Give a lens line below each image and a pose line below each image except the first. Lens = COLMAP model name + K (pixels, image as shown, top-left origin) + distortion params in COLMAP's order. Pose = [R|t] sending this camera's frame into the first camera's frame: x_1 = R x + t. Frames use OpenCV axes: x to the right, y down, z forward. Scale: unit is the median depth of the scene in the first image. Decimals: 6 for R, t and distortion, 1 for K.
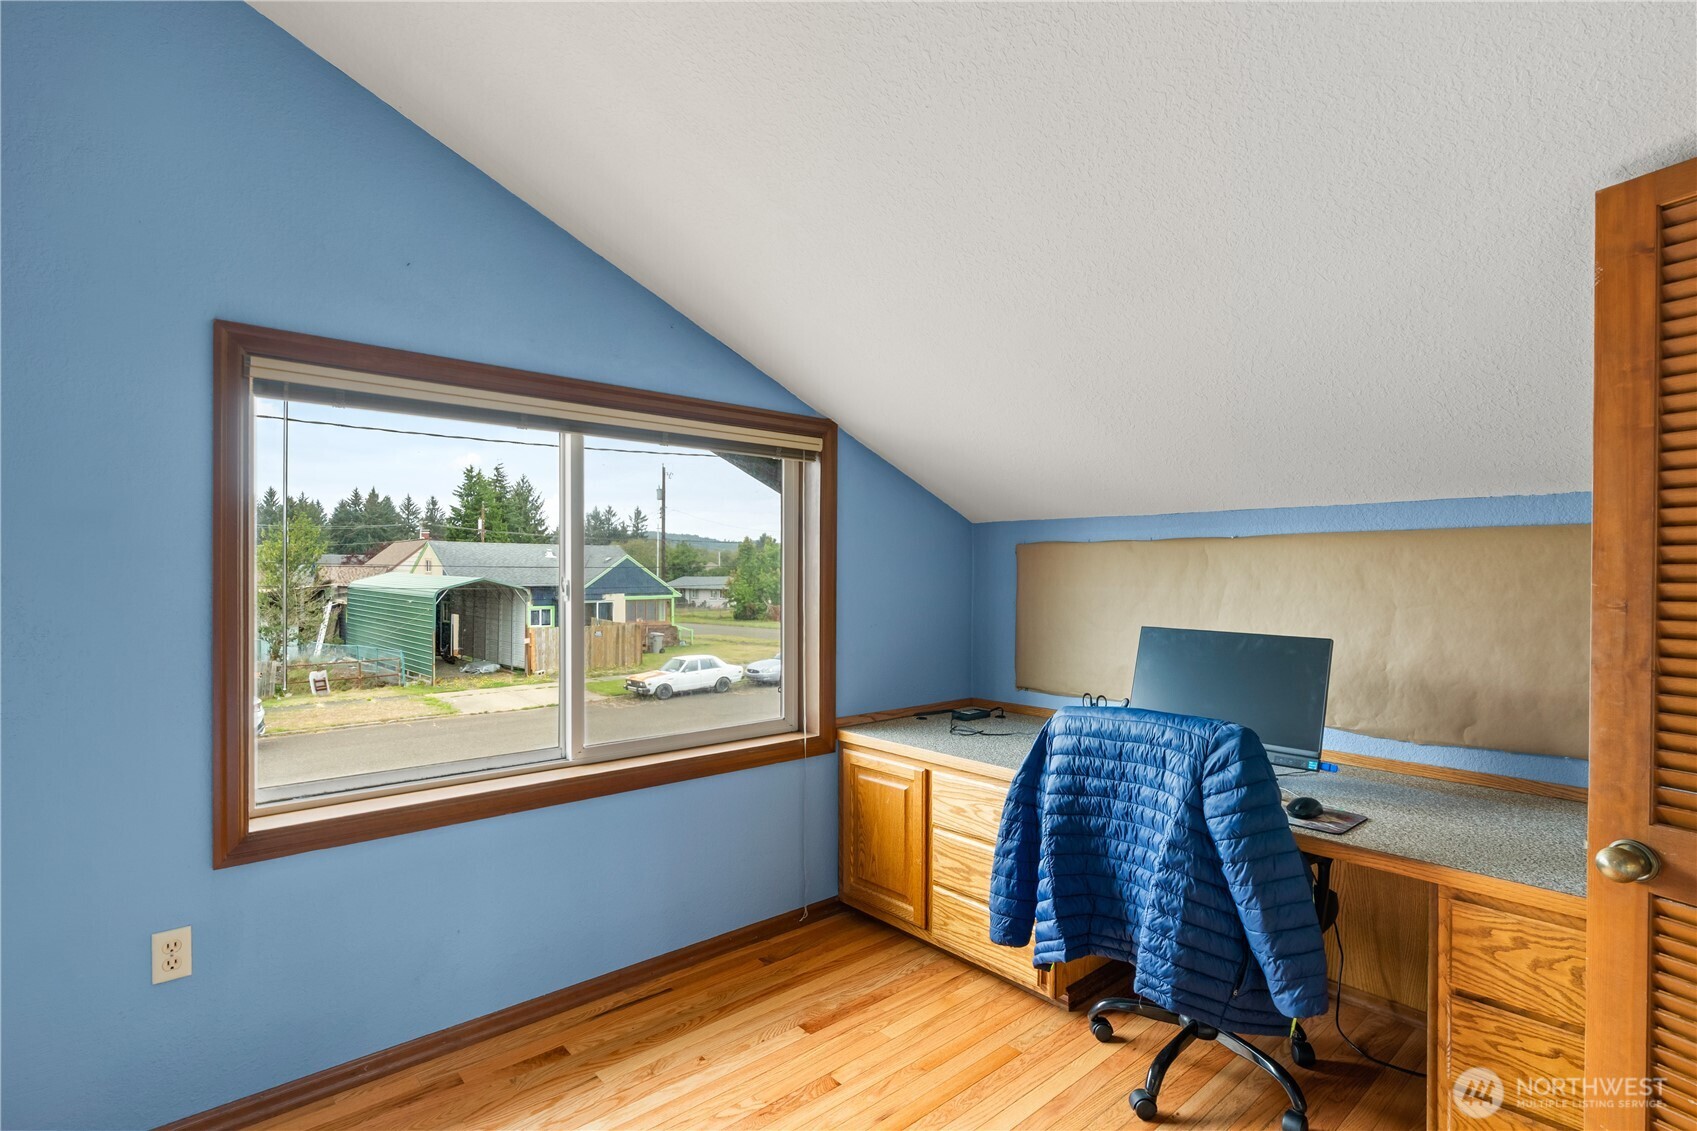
lens RADIAL K [[817.6, 0, 843.6], [0, 817.6, 571.4], [0, 0, 1]] dist [-0.000004, 0.000568]
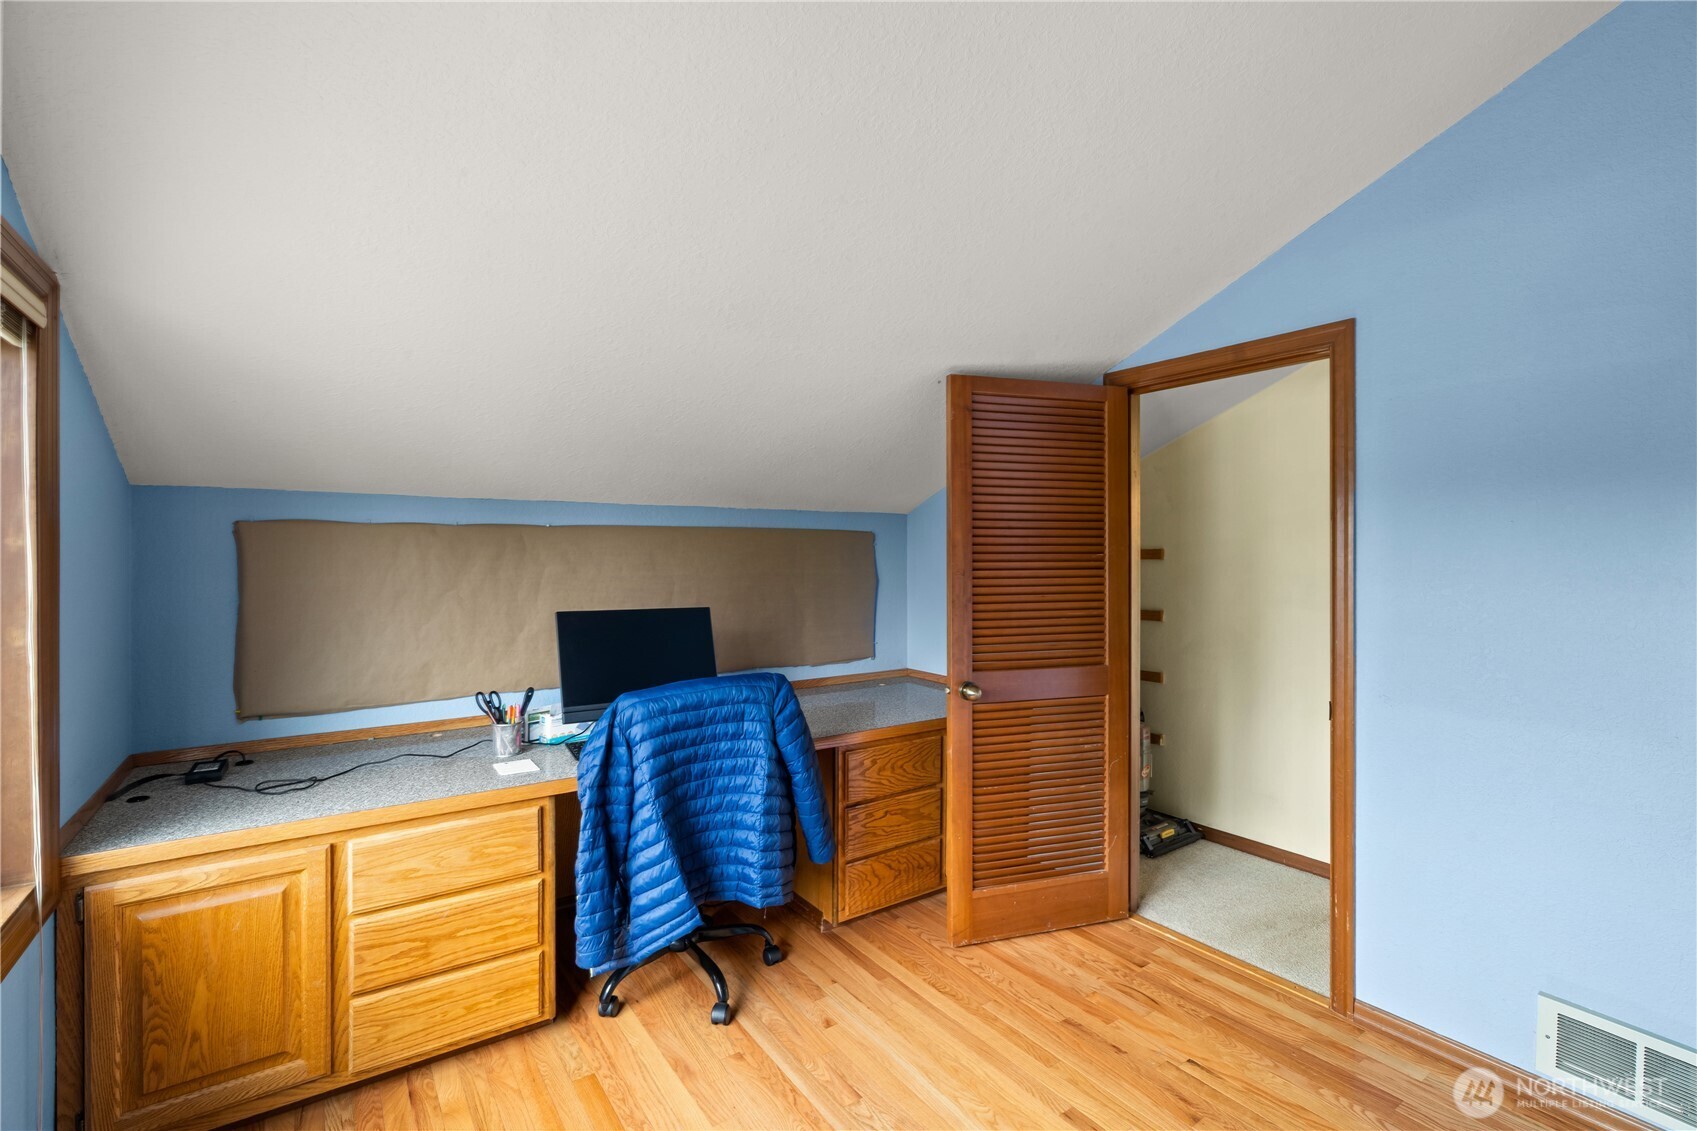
lens RADIAL K [[756.5, 0, 843.8], [0, 756.5, 561.7], [0, 0, 1]] dist [-0.014489, 0.000615]
pose [[0.112349, -0.005912, 0.993651, -0.657318], [-0.000238, 0.999982, 0.005976, -0.000285], [-0.993669, -0.000908, 0.112345, 0.684399]]
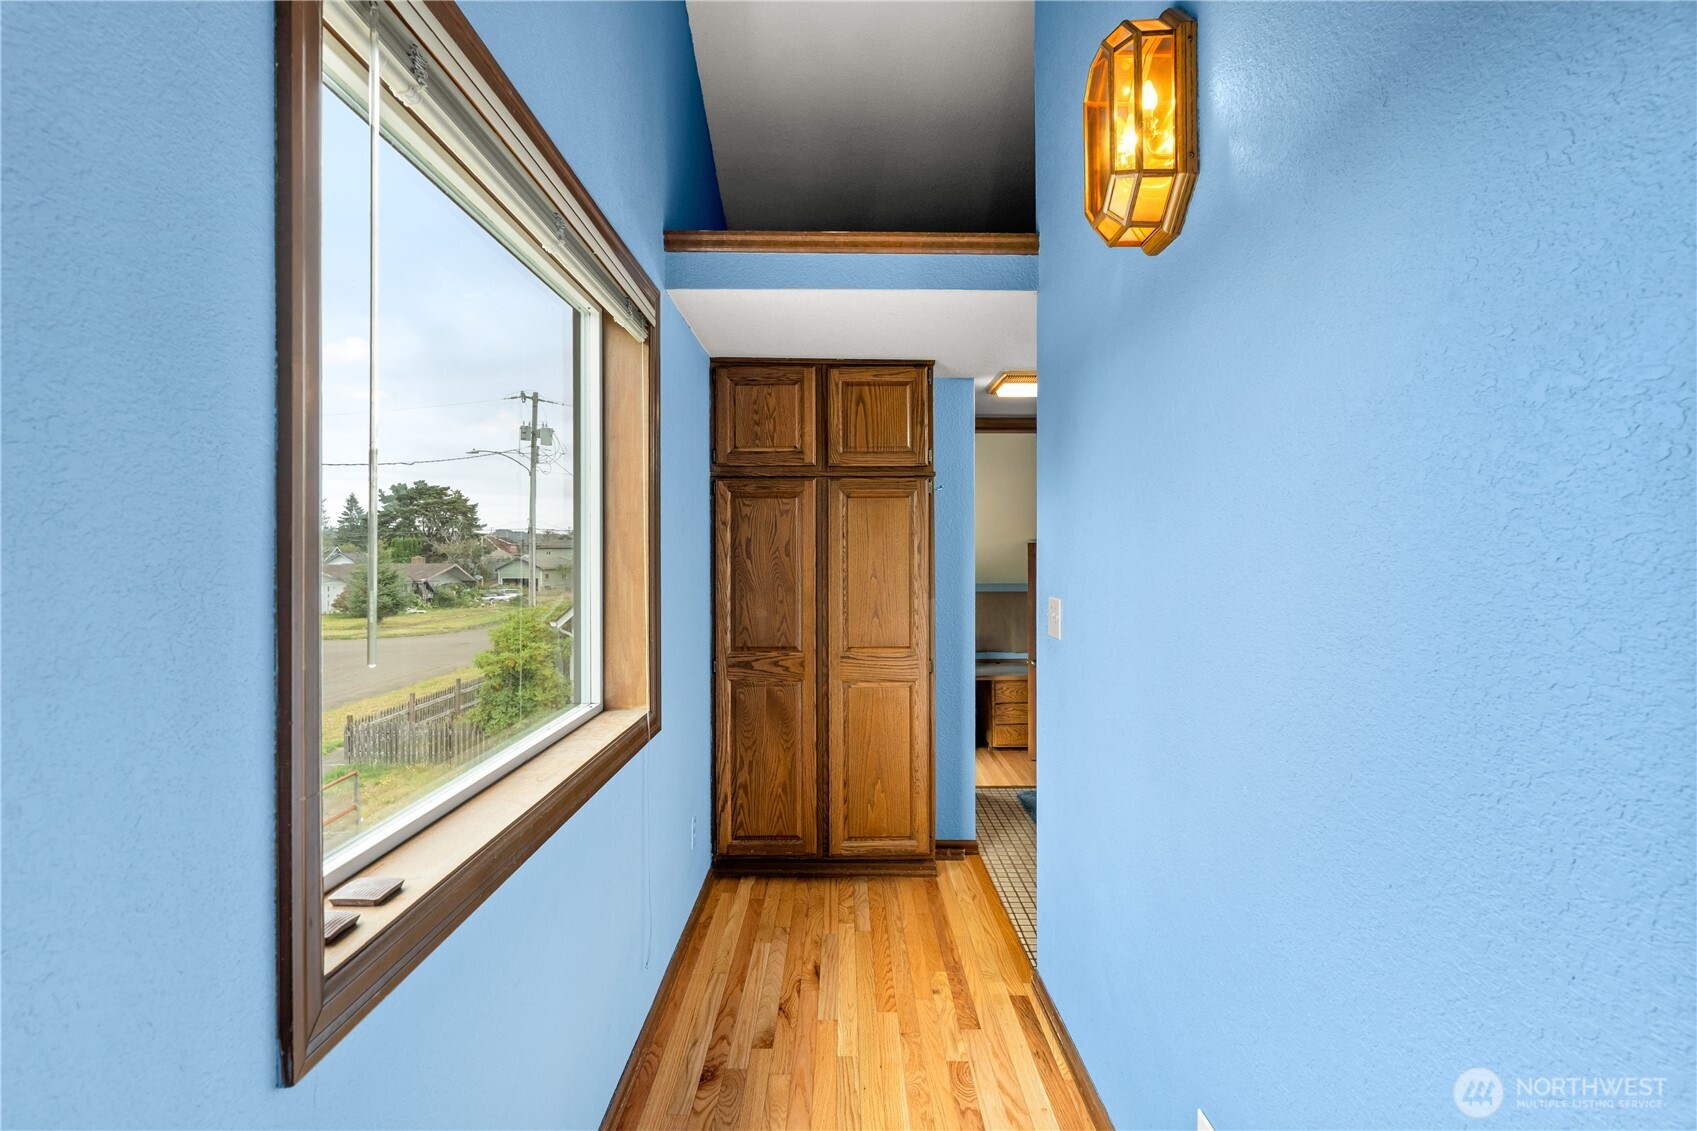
lens RADIAL K [[756.5, 0, 843.8], [0, 756.5, 561.7], [0, 0, 1]] dist [-0.014489, 0.000615]
pose [[0.655888, 0.002155, 0.754855, -2.371841], [-0.002451, 0.999997, -0.000725, -0.204528], [-0.754854, -0.001375, 0.655891, -0.872012]]
